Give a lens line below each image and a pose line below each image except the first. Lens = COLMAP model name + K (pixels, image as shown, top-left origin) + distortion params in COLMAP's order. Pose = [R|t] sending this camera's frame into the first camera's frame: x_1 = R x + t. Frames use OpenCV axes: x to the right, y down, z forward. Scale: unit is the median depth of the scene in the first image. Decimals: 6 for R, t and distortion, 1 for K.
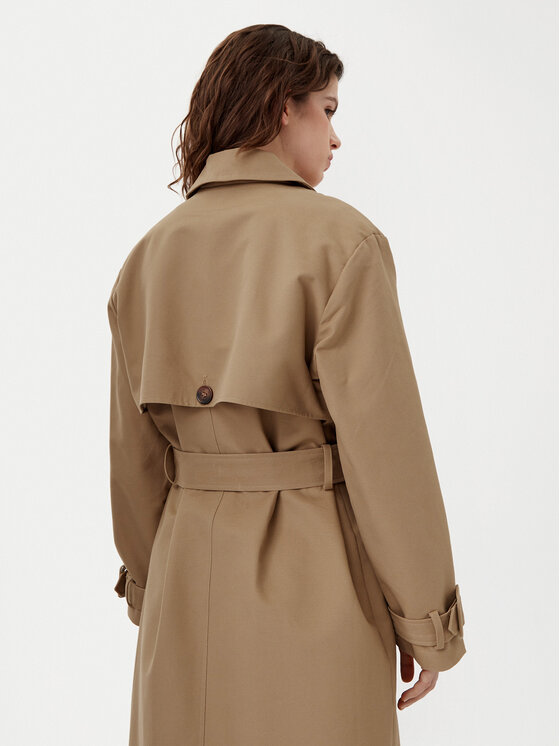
lens RADIAL K [[725.3, 0, 285.4], [0, 725.3, 374.3], [0, 0, 1]] dist [0.132358, 0.000000]
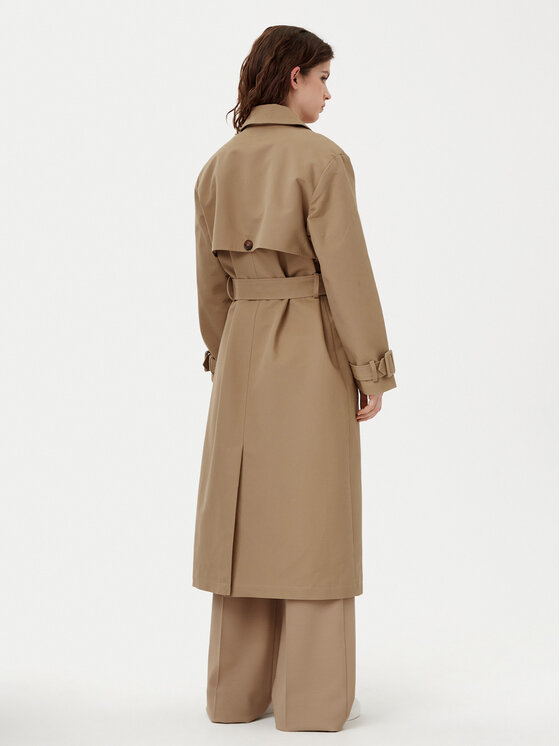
lens RADIAL K [[1257.0, 0, 278.7], [0, 1257.0, 374.1], [0, 0, 1]] dist [0.026956, 0.000000]
pose [[0.991972, 0.006381, -0.126295, 0.359687], [0.000499, 0.998521, 0.054365, 0.177845], [0.126455, -0.053992, 0.990502, -2.096519]]
